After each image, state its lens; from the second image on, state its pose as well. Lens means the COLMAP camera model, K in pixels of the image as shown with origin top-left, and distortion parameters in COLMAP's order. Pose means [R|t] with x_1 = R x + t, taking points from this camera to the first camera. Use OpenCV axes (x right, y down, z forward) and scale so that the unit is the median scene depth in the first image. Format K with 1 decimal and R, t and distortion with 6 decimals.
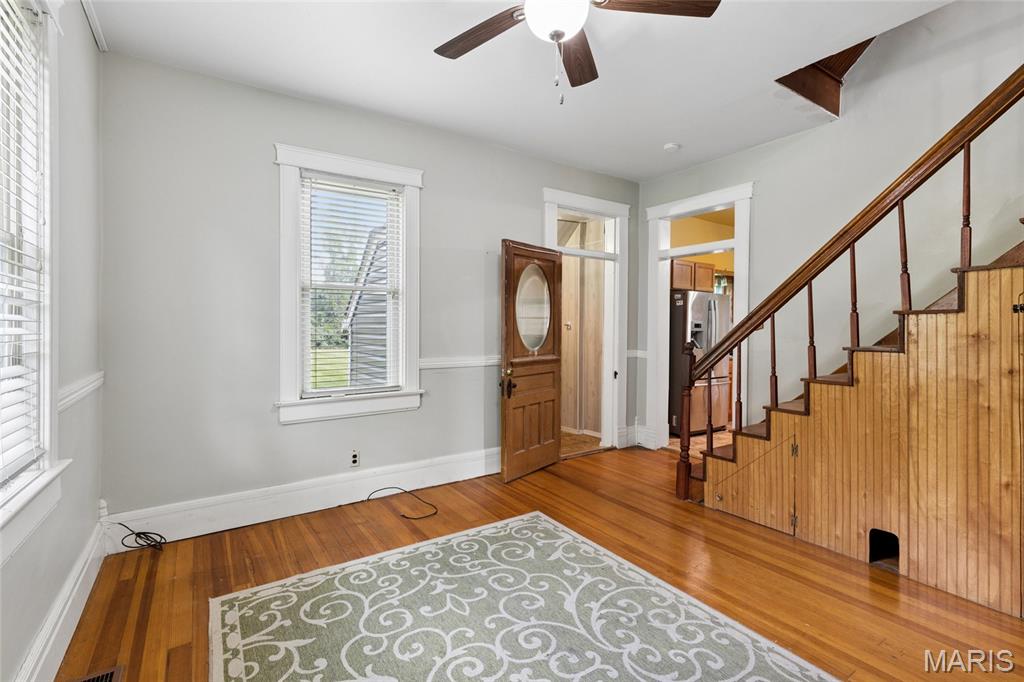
lens RADIAL K [[458.6, 0, 510.6], [0, 458.6, 331.4], [0, 0, 1]] dist [0.002923, -0.001402]
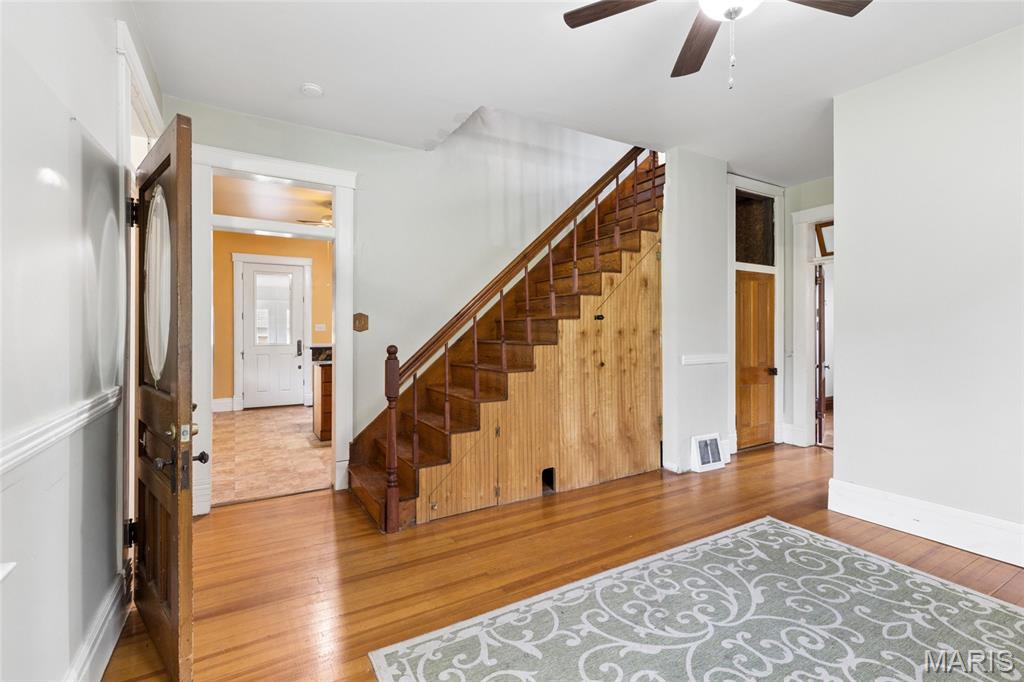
lens RADIAL K [[458.6, 0, 511.3], [0, 458.6, 332.9], [0, 0, 1]] dist [0.002923, -0.001402]
pose [[0.060862, -0.004539, 0.998136, -0.661034], [0.011127, 0.999931, 0.003869, 0.001164], [-0.998084, 0.010871, 0.060908, 1.069872]]
